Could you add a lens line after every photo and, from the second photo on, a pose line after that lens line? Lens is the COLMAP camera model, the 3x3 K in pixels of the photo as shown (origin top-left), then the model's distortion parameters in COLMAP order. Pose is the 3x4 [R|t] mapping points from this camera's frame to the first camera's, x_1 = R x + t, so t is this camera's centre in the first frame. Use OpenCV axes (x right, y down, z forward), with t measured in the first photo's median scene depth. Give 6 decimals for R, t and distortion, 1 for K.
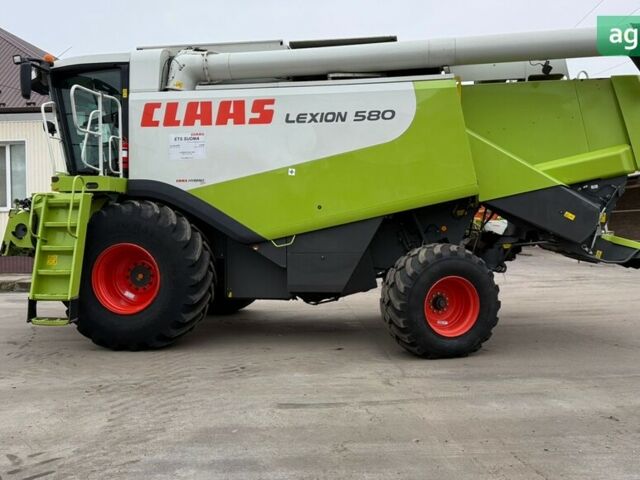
lens RADIAL K [[580.1, 0, 320.0], [0, 580.1, 240.0], [0, 0, 1]] dist [0.143893, -0.234747]
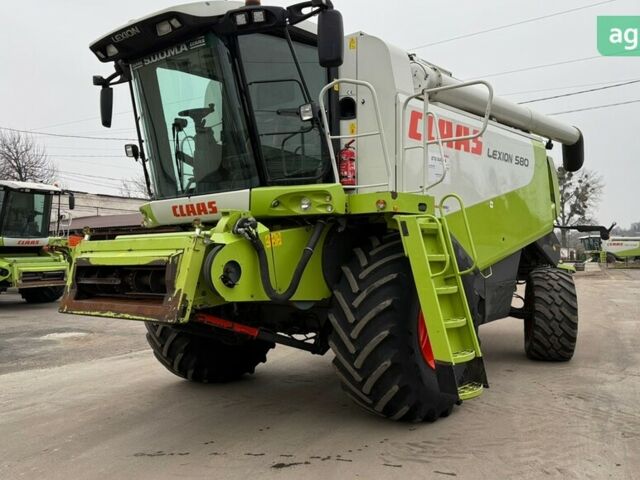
lens RADIAL K [[592.0, 0, 320.0], [0, 592.0, 240.0], [0, 0, 1]] dist [0.142066, -0.260978]
pose [[0.510814, 0.011768, 0.859611, -1.119510], [0.039197, 0.998548, -0.036963, -0.027103], [-0.858797, 0.052575, 0.509610, 0.726891]]
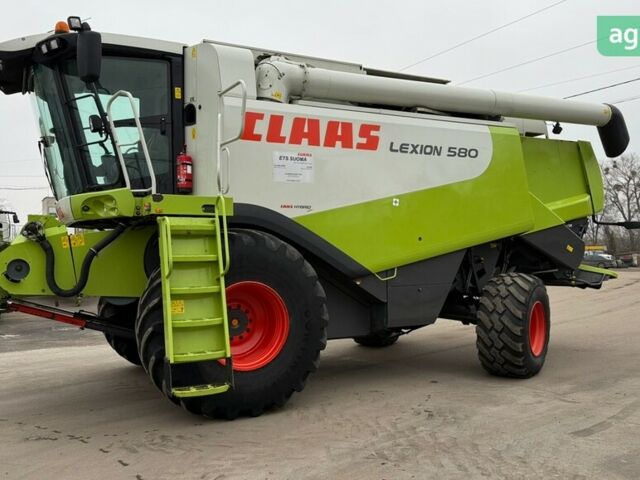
lens RADIAL K [[592.0, 0, 320.0], [0, 592.0, 240.0], [0, 0, 1]] dist [0.142066, -0.260978]
pose [[0.807389, 0.008506, 0.589958, -0.735095], [0.023889, 0.998605, -0.047091, -0.010565], [-0.589535, 0.052114, 0.806060, 0.283444]]
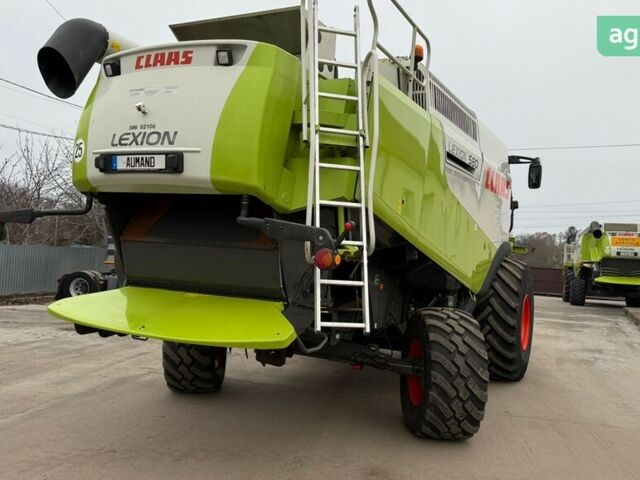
lens RADIAL K [[592.0, 0, 320.0], [0, 592.0, 240.0], [0, 0, 1]] dist [0.142066, -0.260978]
pose [[-0.313470, -0.025130, -0.949265, 1.136542], [-0.083393, 0.996516, 0.001157, -0.089921], [0.945929, 0.079525, -0.314474, 1.483709]]
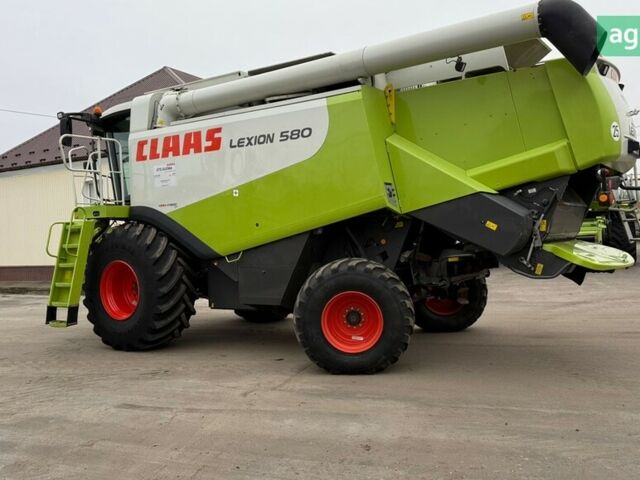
lens RADIAL K [[592.0, 0, 320.0], [0, 592.0, 240.0], [0, 0, 1]] dist [0.142066, -0.260978]
pose [[0.909155, -0.024602, -0.415730, 0.552314], [0.022137, 0.999697, -0.010748, -0.014250], [0.415869, 0.000569, 0.909424, 0.062000]]
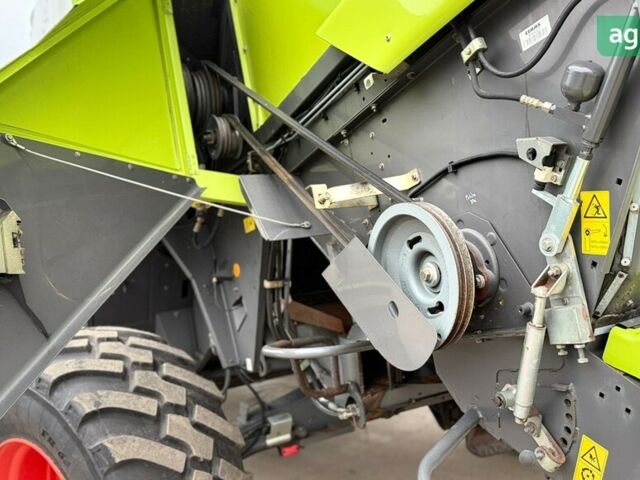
lens RADIAL K [[592.0, 0, 320.0], [0, 592.0, 240.0], [0, 0, 1]] dist [0.142066, -0.260978]
pose [[0.602396, -0.033497, -0.797494, 0.562517], [0.068195, 0.997626, 0.009608, -0.040209], [0.795279, -0.060173, 0.603250, 0.861926]]
